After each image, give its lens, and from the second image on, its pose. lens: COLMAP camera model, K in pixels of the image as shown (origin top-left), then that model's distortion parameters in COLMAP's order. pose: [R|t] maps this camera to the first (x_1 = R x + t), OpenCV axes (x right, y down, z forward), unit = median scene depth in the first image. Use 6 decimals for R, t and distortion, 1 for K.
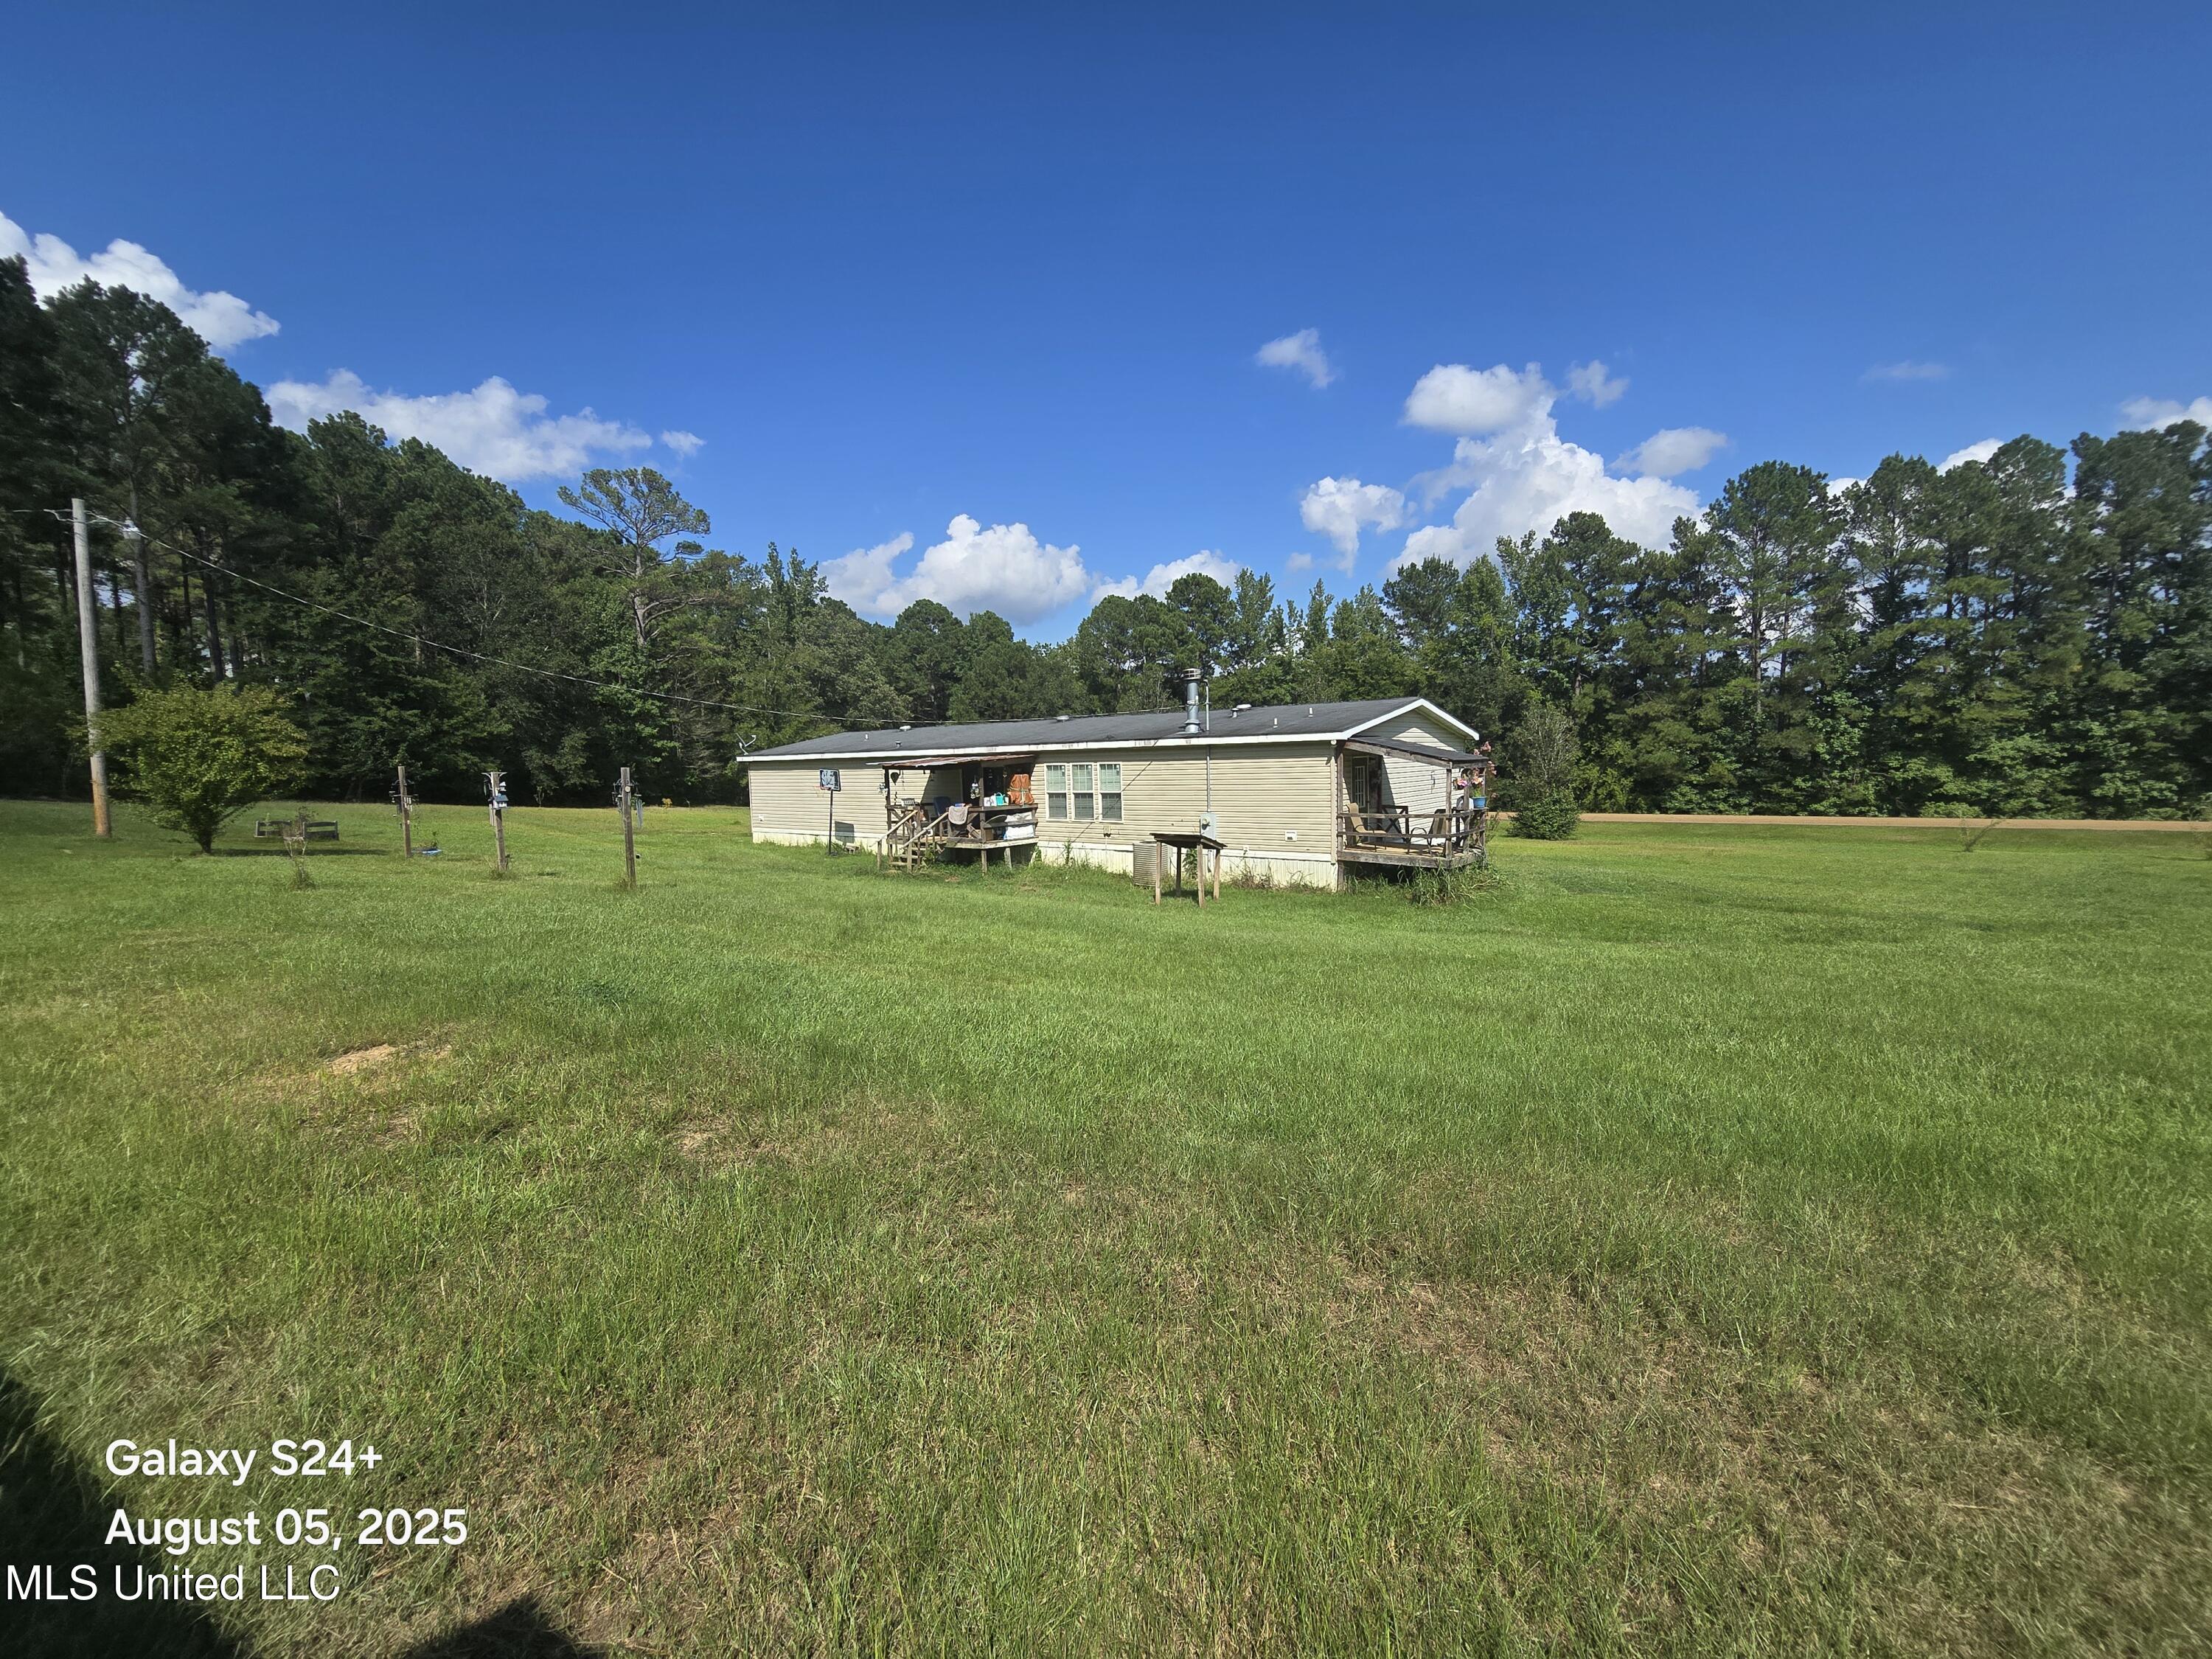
lens RADIAL K [[926.2, 0, 1117.4], [0, 926.2, 827.3], [0, 0, 1]] dist [-0.008847, 0.005533]
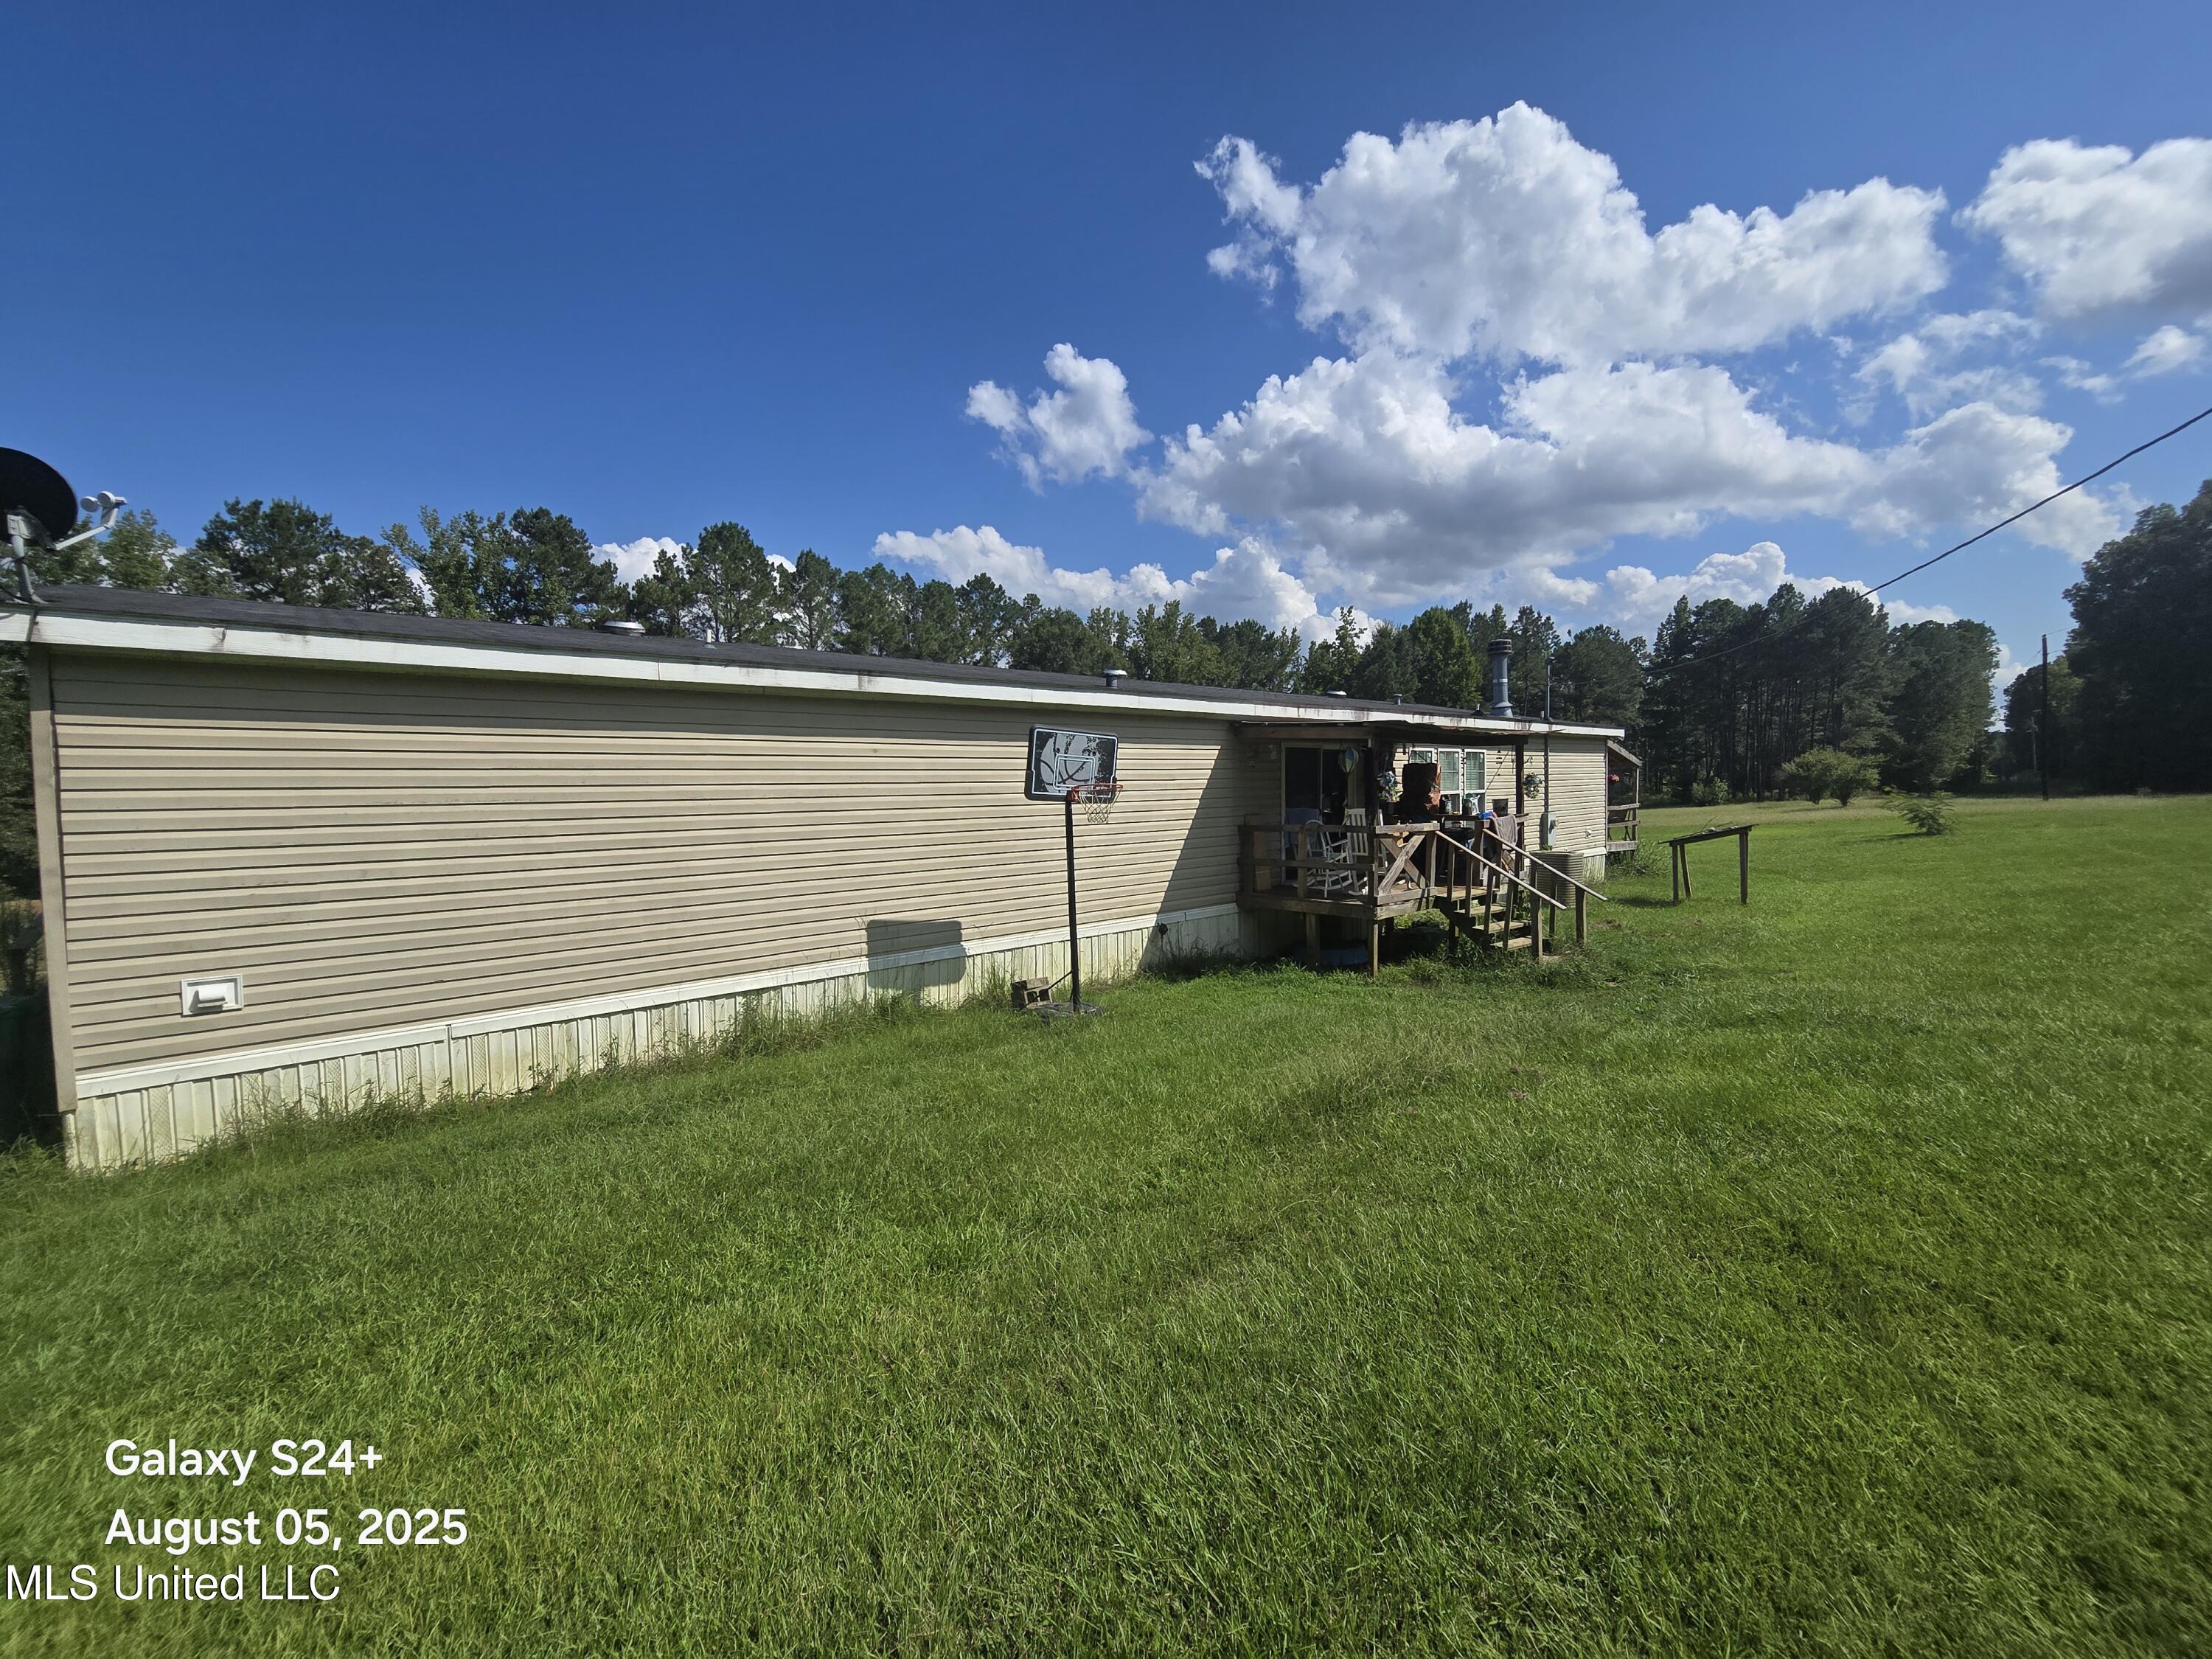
lens RADIAL K [[926.2, 0, 1117.4], [0, 926.2, 827.3], [0, 0, 1]] dist [-0.008847, 0.005533]
pose [[0.142029, -0.021371, 0.989632, -0.582768], [0.091501, 0.995770, 0.008372, -0.031859], [-0.985624, 0.089363, 0.143384, 0.883516]]
